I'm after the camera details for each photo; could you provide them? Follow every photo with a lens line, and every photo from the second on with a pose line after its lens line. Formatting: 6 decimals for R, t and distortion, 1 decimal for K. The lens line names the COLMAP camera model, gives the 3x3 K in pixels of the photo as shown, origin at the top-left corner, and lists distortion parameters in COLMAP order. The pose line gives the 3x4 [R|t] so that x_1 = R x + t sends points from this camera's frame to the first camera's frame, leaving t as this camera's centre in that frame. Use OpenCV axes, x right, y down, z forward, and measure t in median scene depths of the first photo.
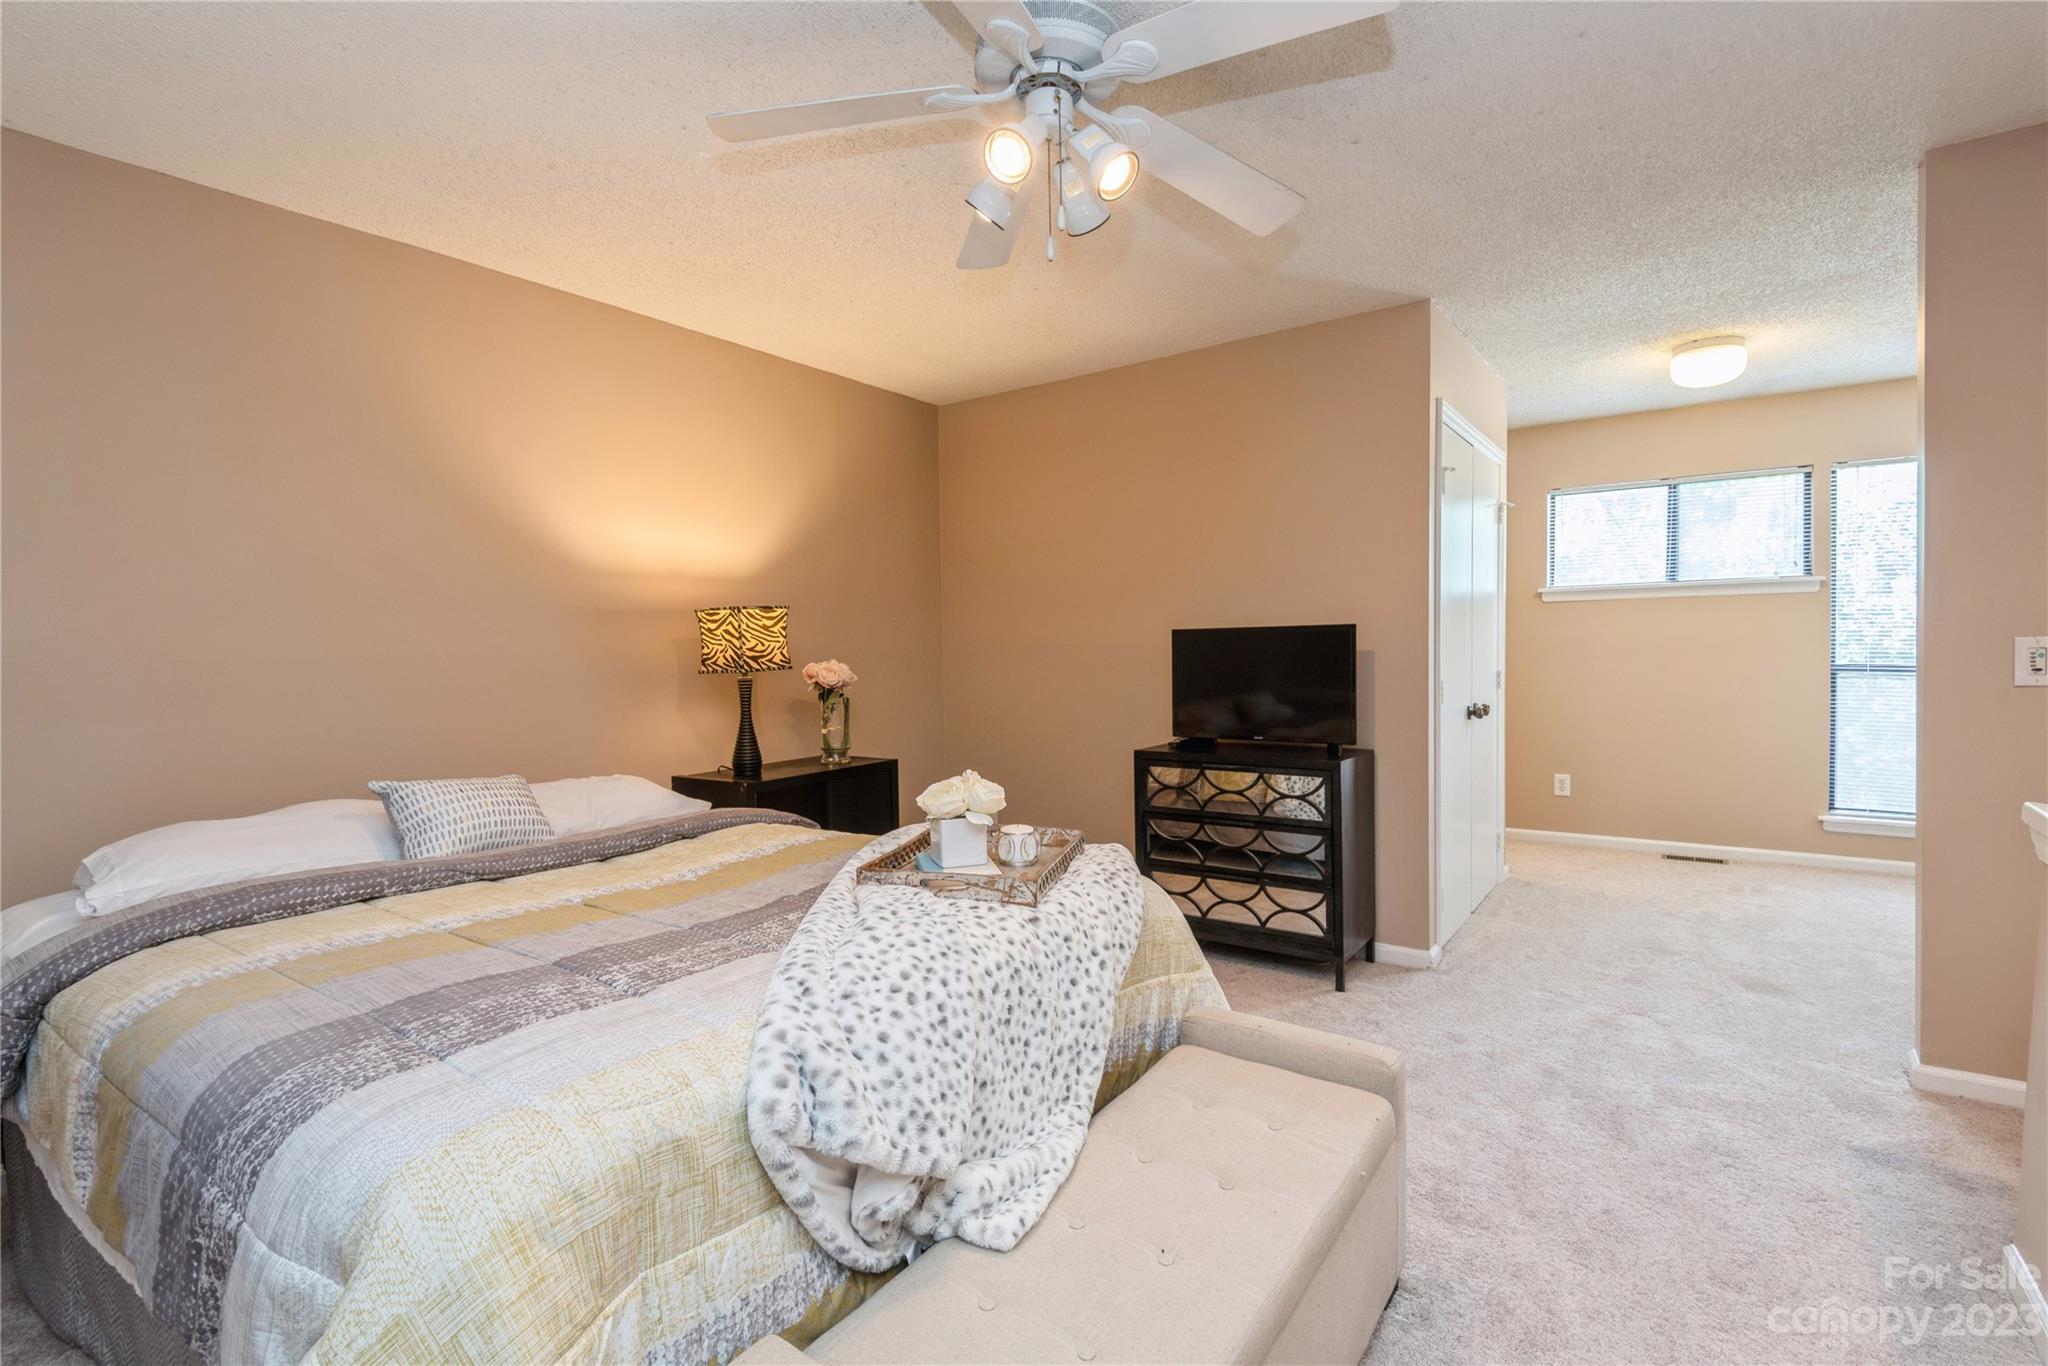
lens RADIAL K [[923.5, 0, 1038.0], [0, 923.5, 674.3], [0, 0, 1]] dist [0.037726, -0.025040]
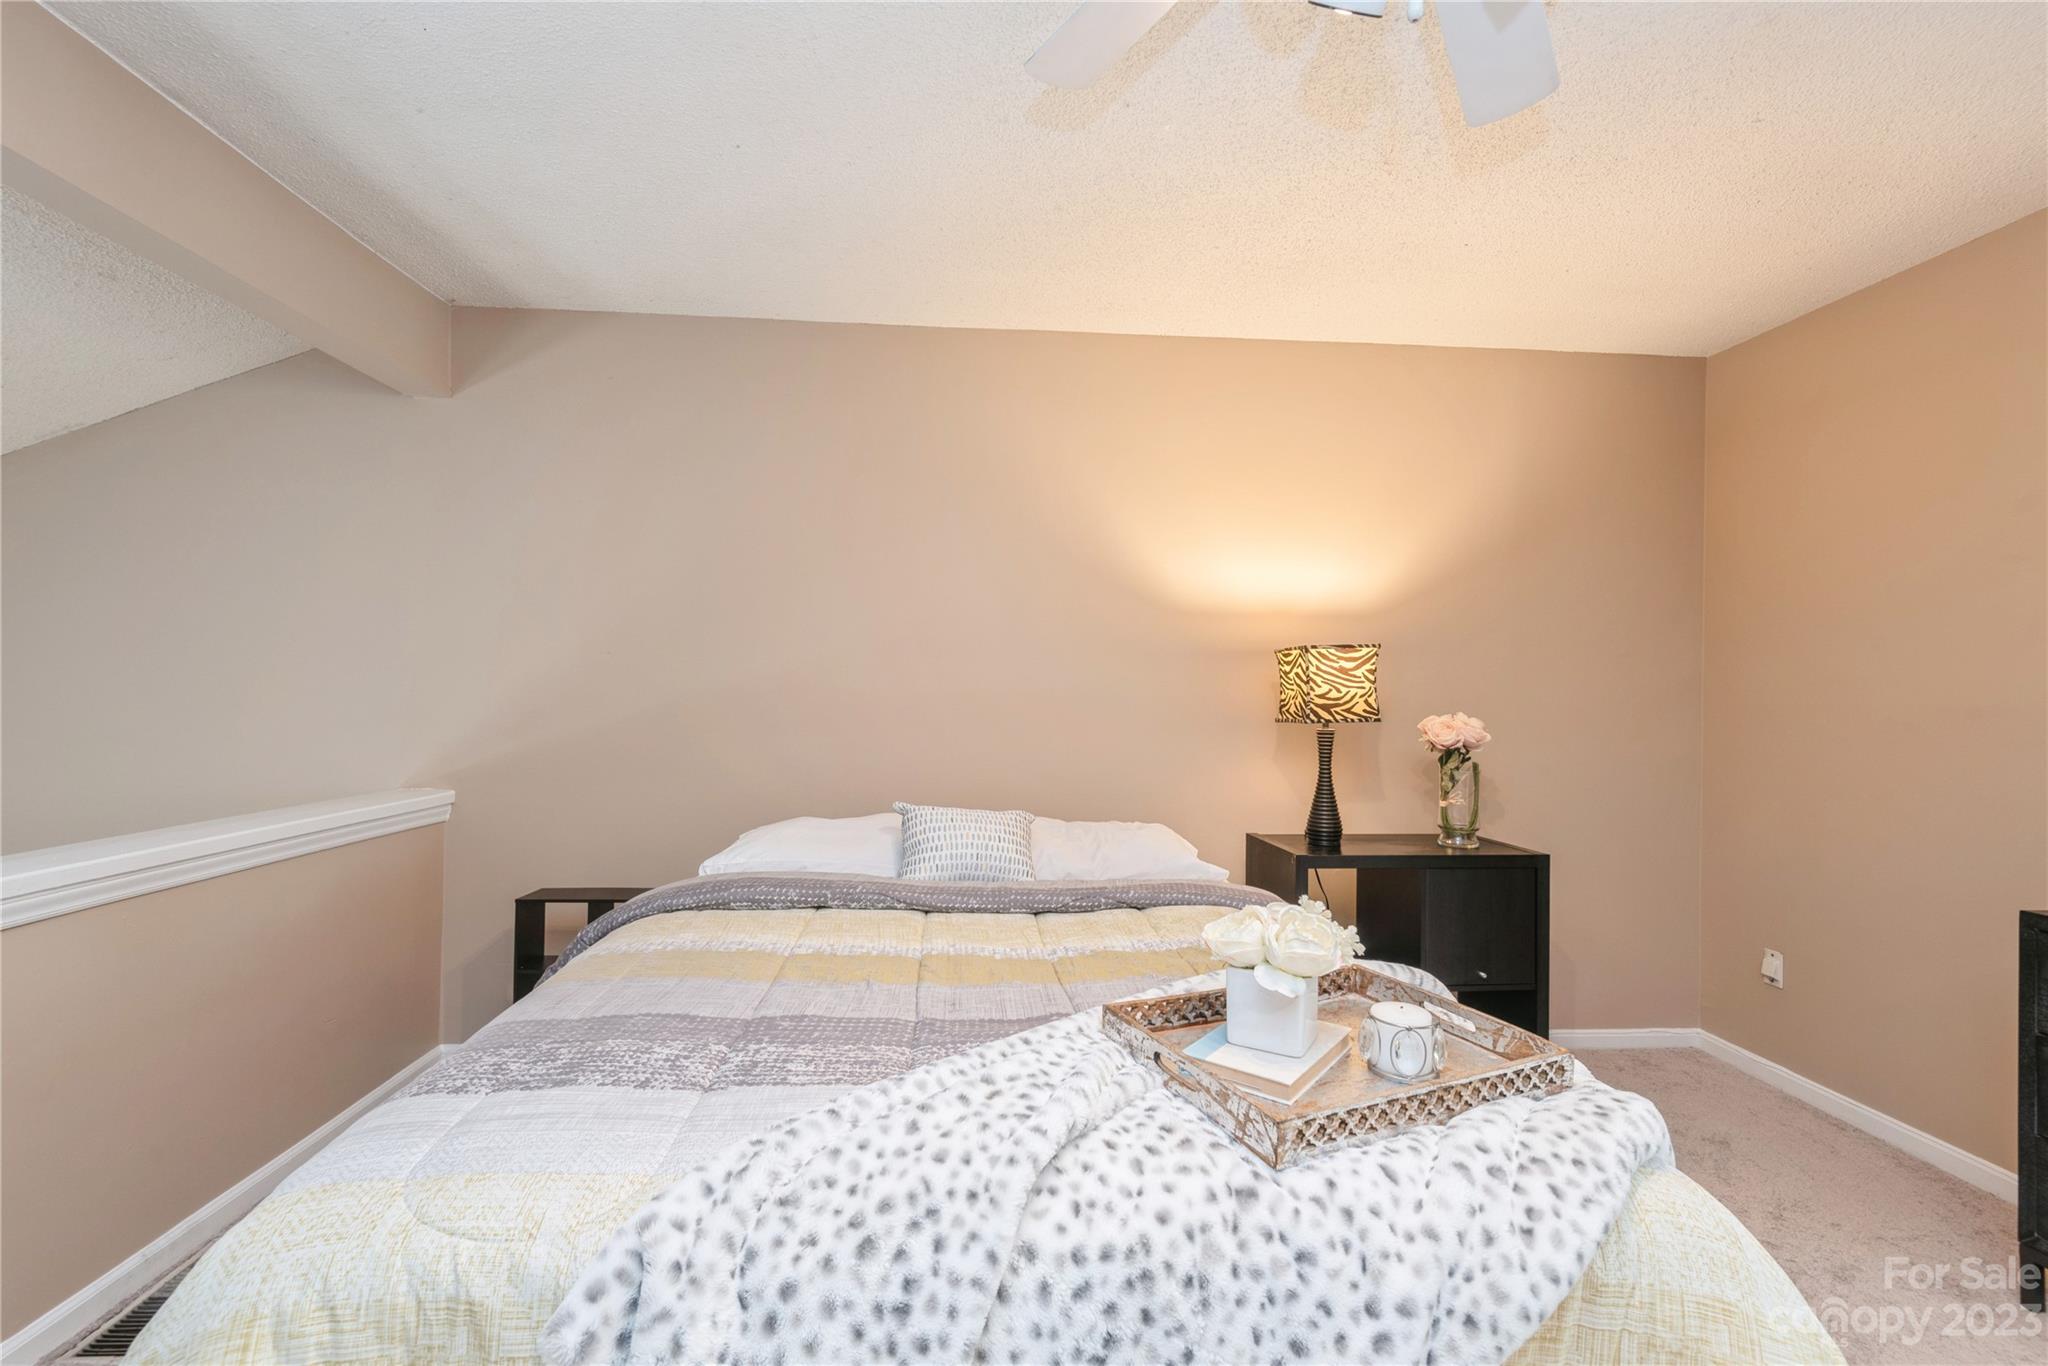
lens RADIAL K [[923.5, 0, 1038.0], [0, 923.5, 674.3], [0, 0, 1]] dist [0.037726, -0.025040]
pose [[0.644497, 0.012576, -0.764503, 0.318171], [-0.047766, 0.998574, -0.023842, -0.027064], [0.763113, 0.051883, 0.644179, 0.486767]]
